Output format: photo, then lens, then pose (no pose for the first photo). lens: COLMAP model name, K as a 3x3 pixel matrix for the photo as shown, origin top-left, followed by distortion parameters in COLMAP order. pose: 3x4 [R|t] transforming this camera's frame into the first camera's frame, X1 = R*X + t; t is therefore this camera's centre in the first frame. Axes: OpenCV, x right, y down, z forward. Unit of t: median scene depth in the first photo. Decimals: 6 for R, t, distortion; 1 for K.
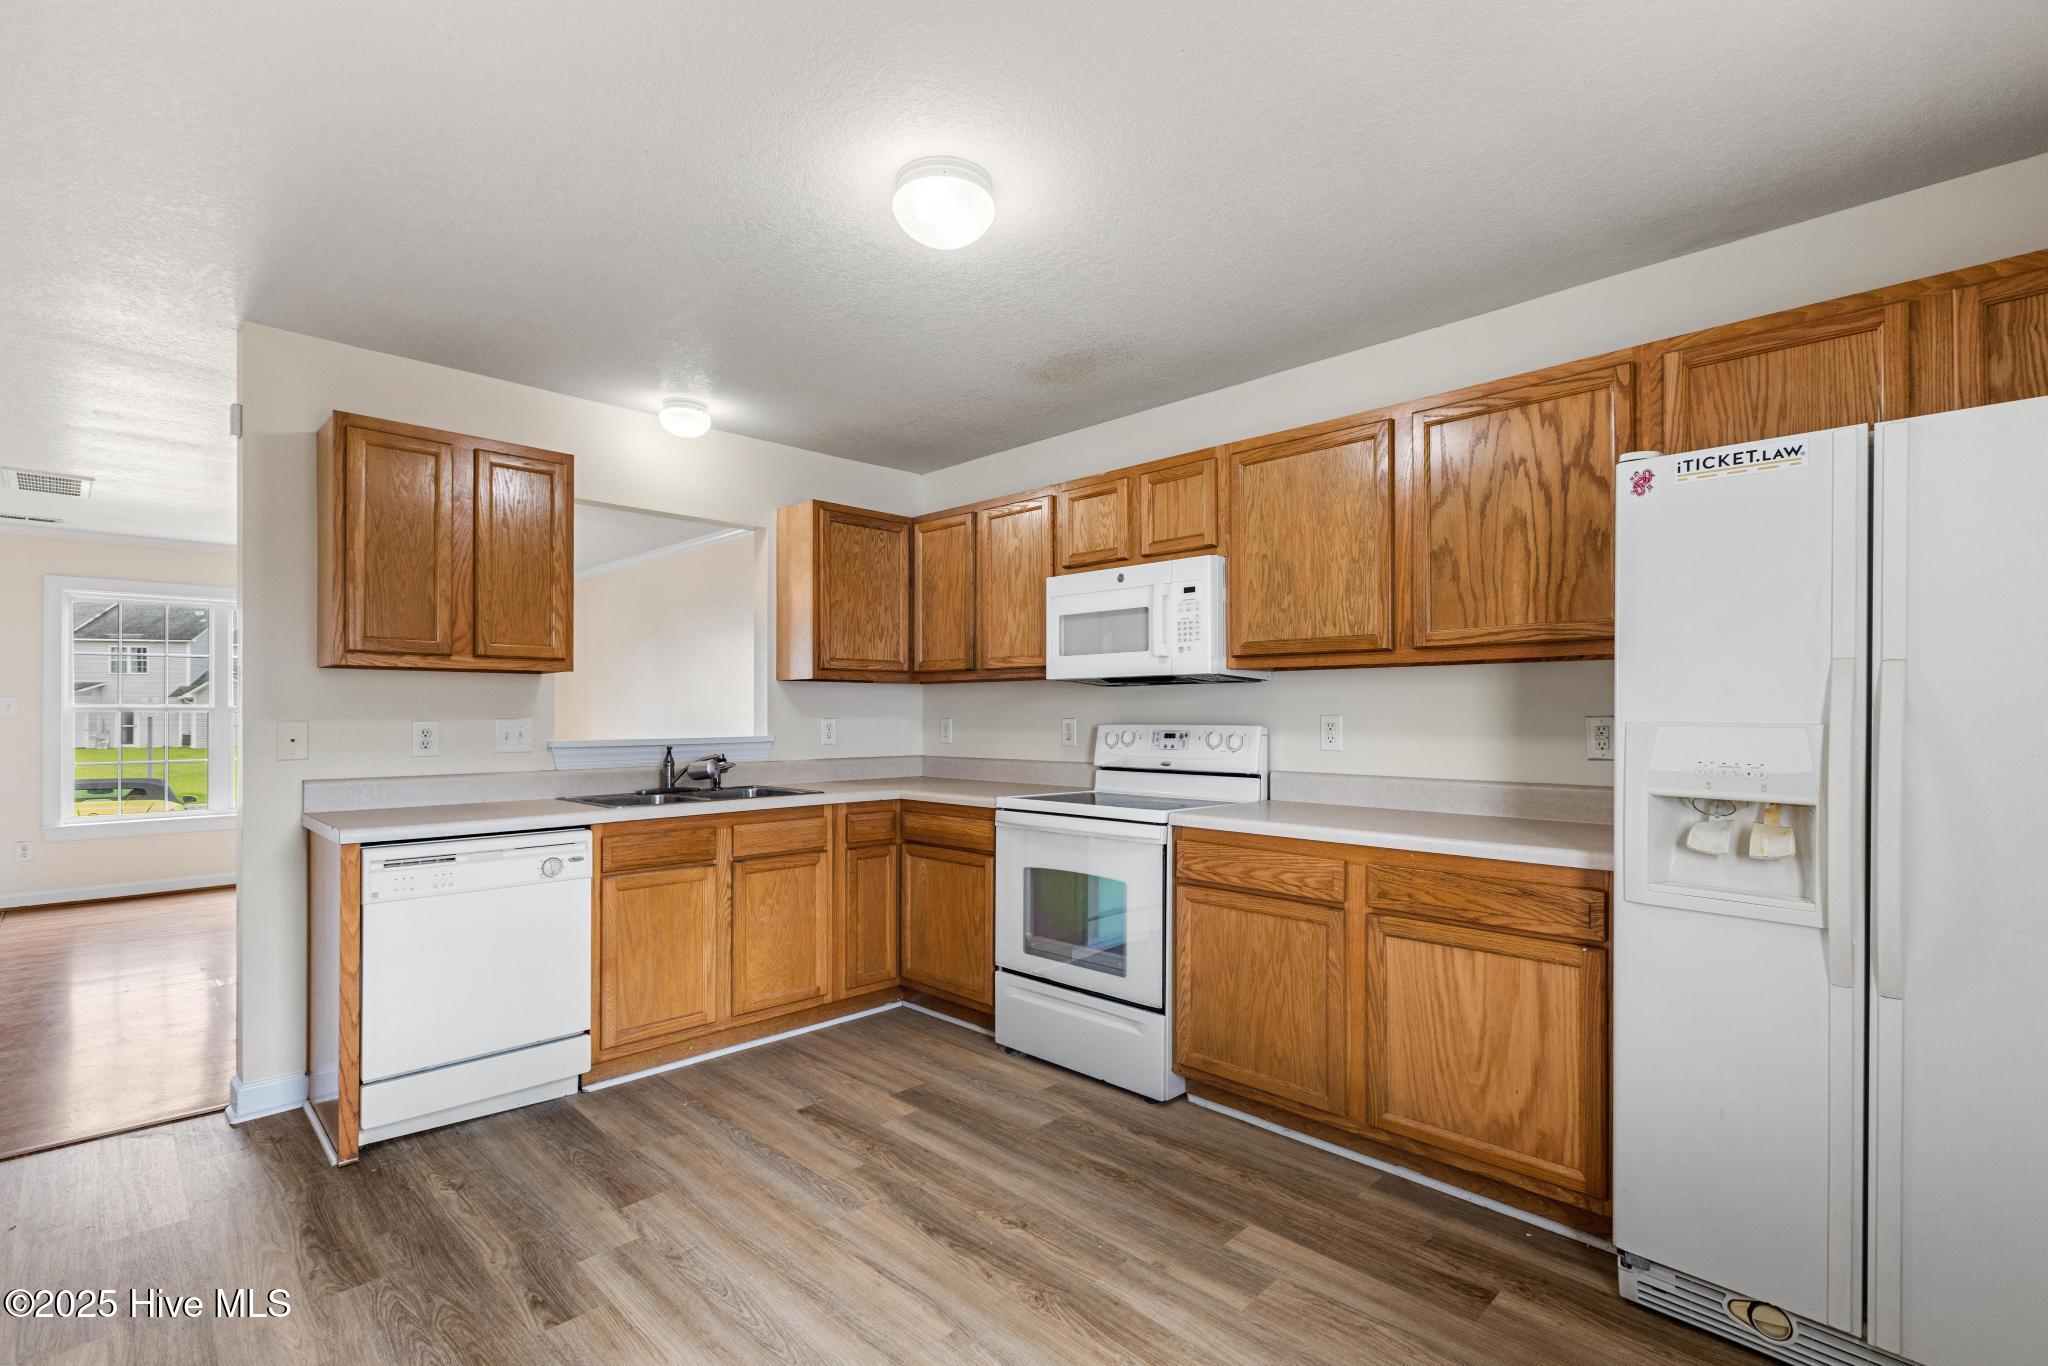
lens RADIAL K [[931.1, 0, 1039.8], [0, 931.1, 707.4], [0, 0, 1]] dist [-0.000492, -0.001224]
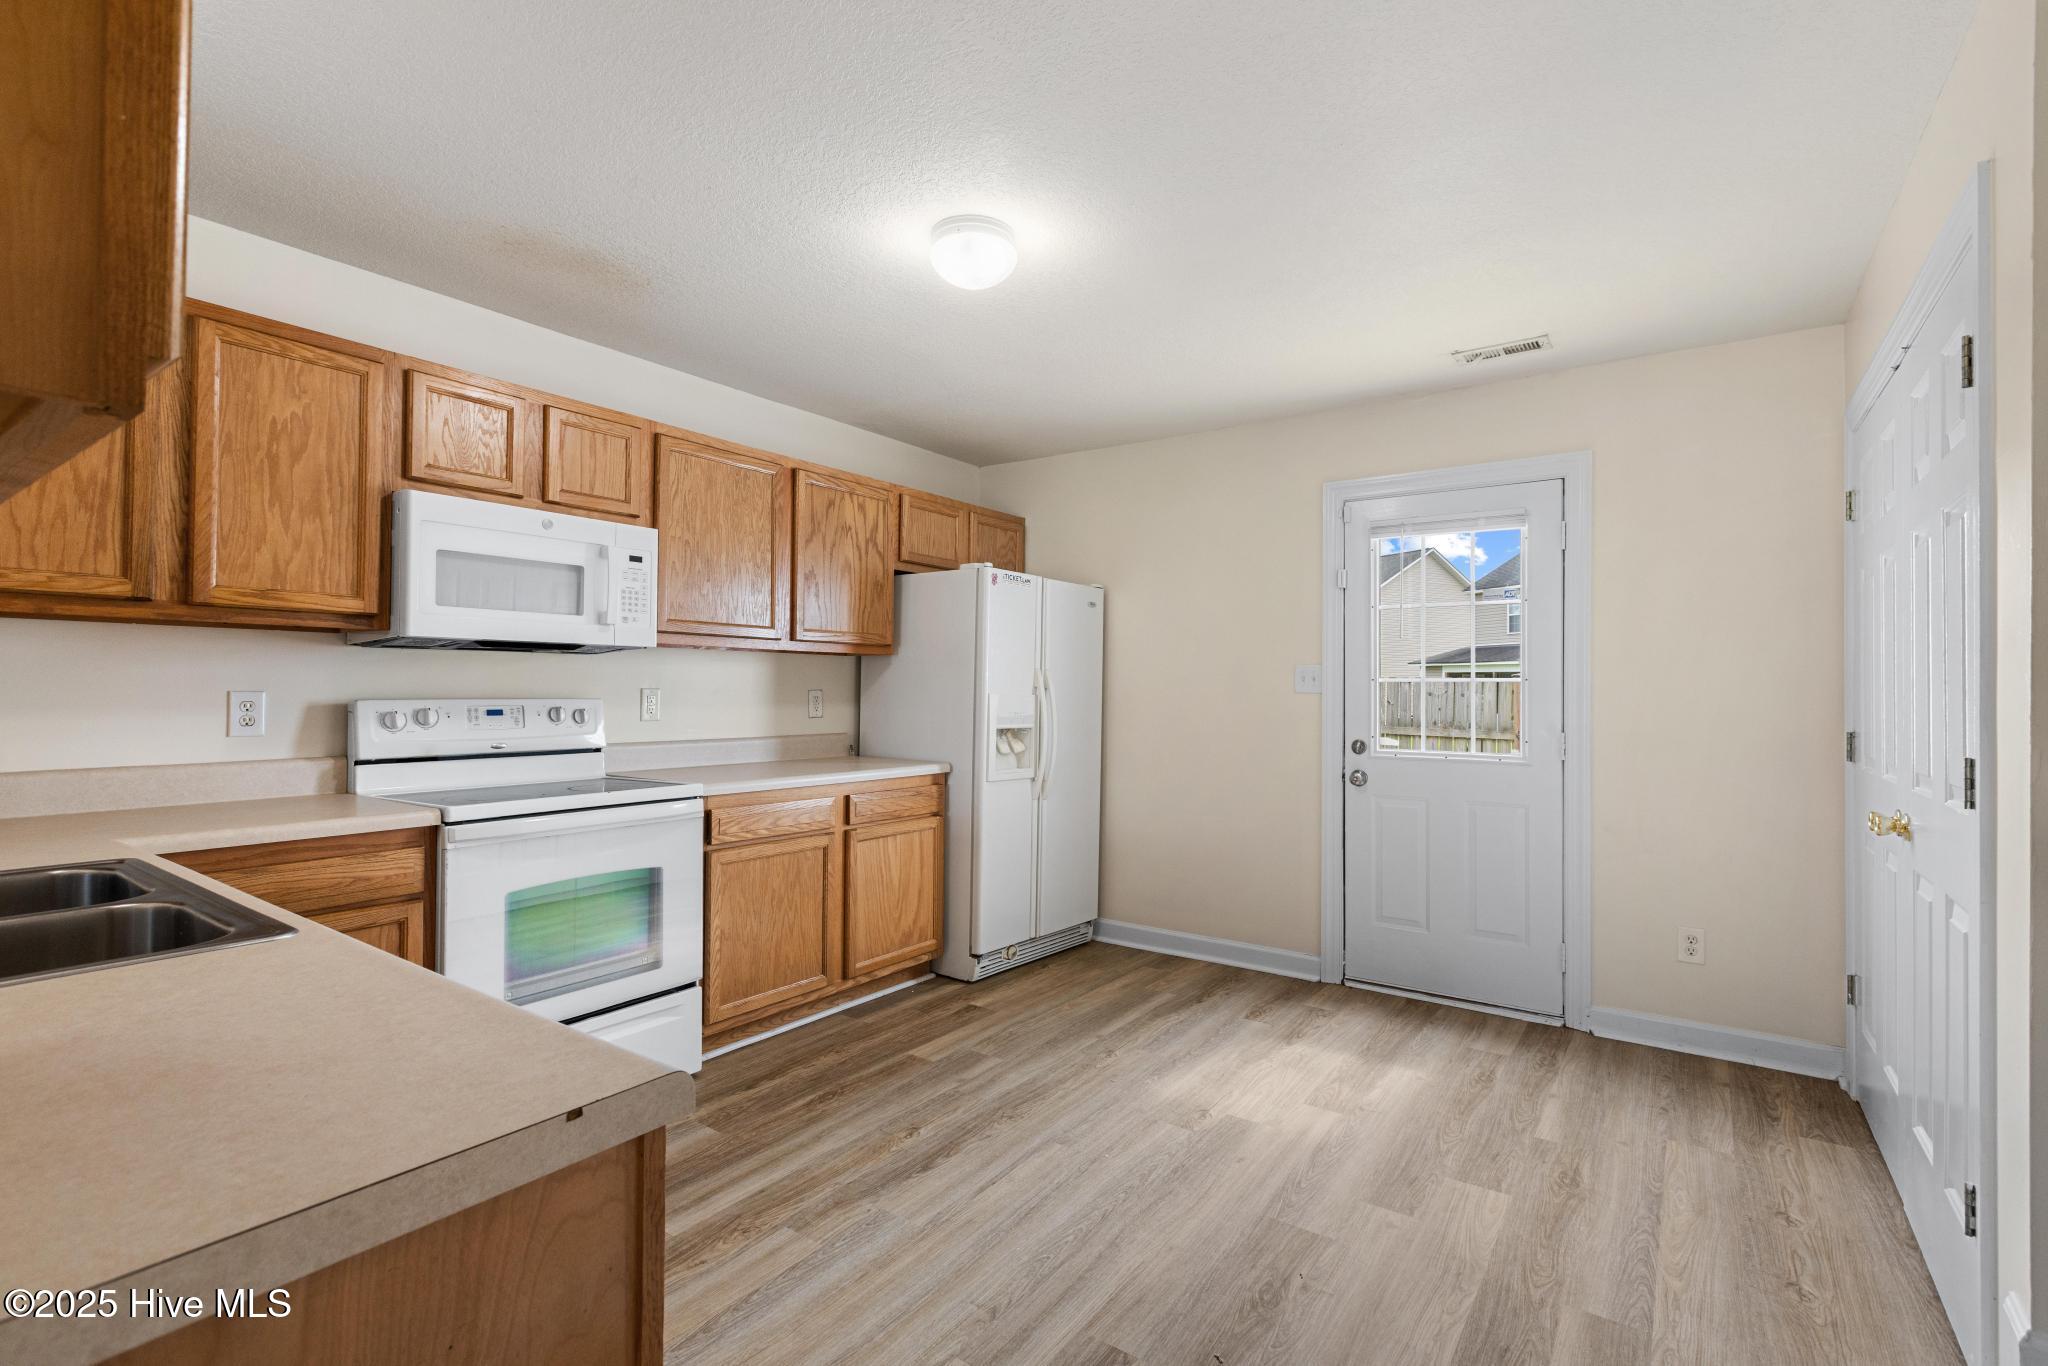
lens RADIAL K [[927.2, 0, 1014.3], [0, 927.2, 677.9], [0, 0, 1]] dist [0.003943, -0.000104]
pose [[-0.141439, 0.011915, 0.989875, -0.852790], [-0.014813, 0.999790, -0.014151, 0.005067], [-0.989836, -0.016665, -0.141233, 0.750834]]
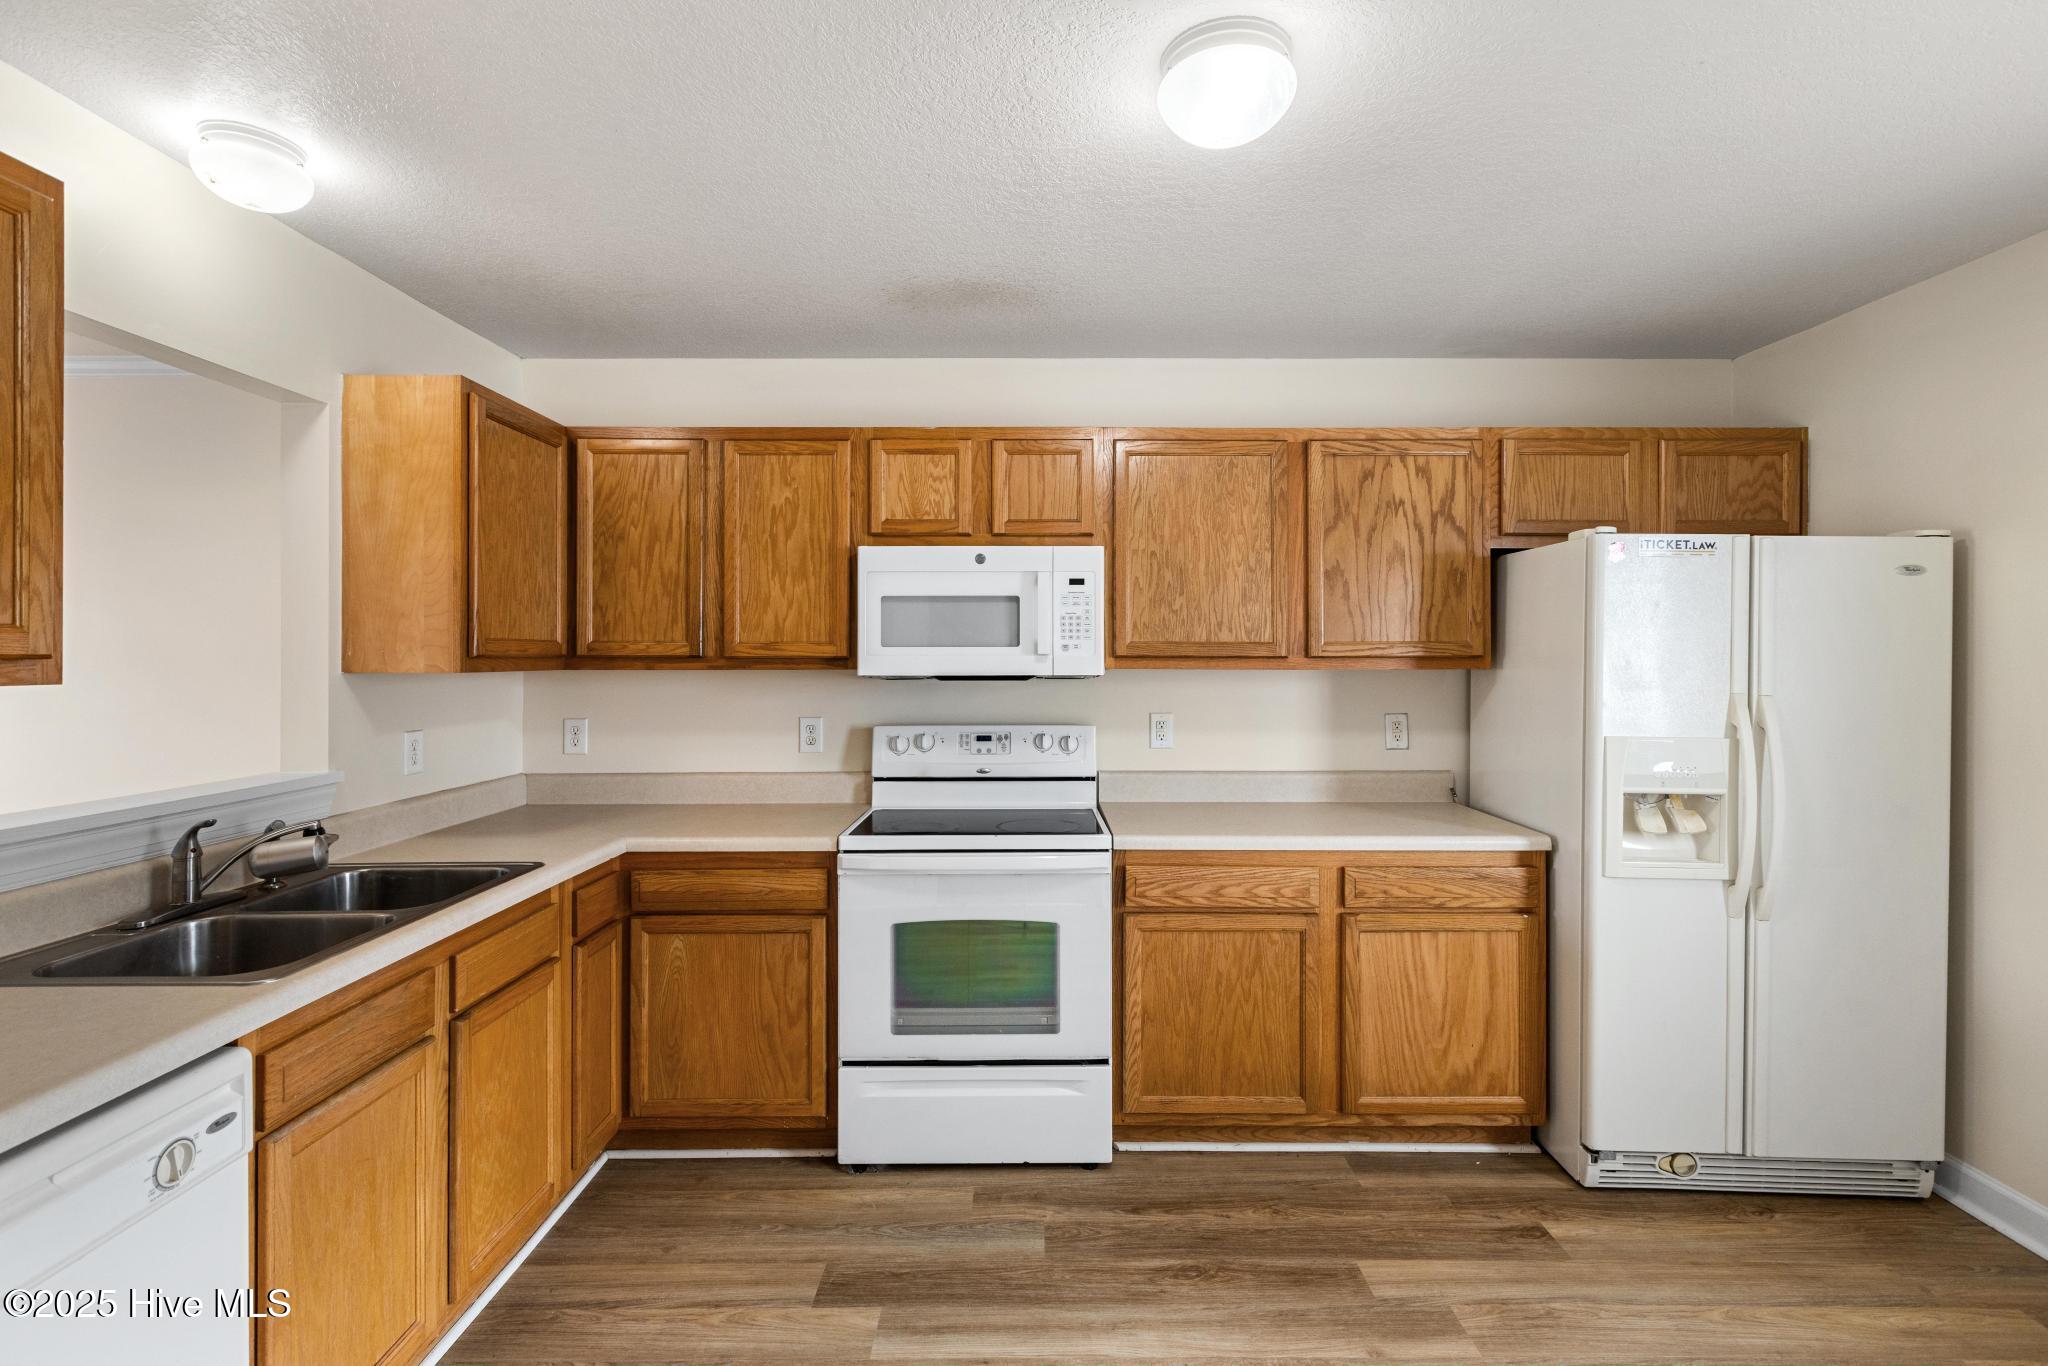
lens RADIAL K [[920.9, 0, 1038.3], [0, 920.9, 651.9], [0, 0, 1]] dist [-0.000767, -0.000093]
pose [[0.713272, 0.004340, 0.700874, -0.495051], [-0.005691, 0.999984, -0.000400, -0.058298], [-0.700864, -0.003703, 0.713285, 0.392188]]
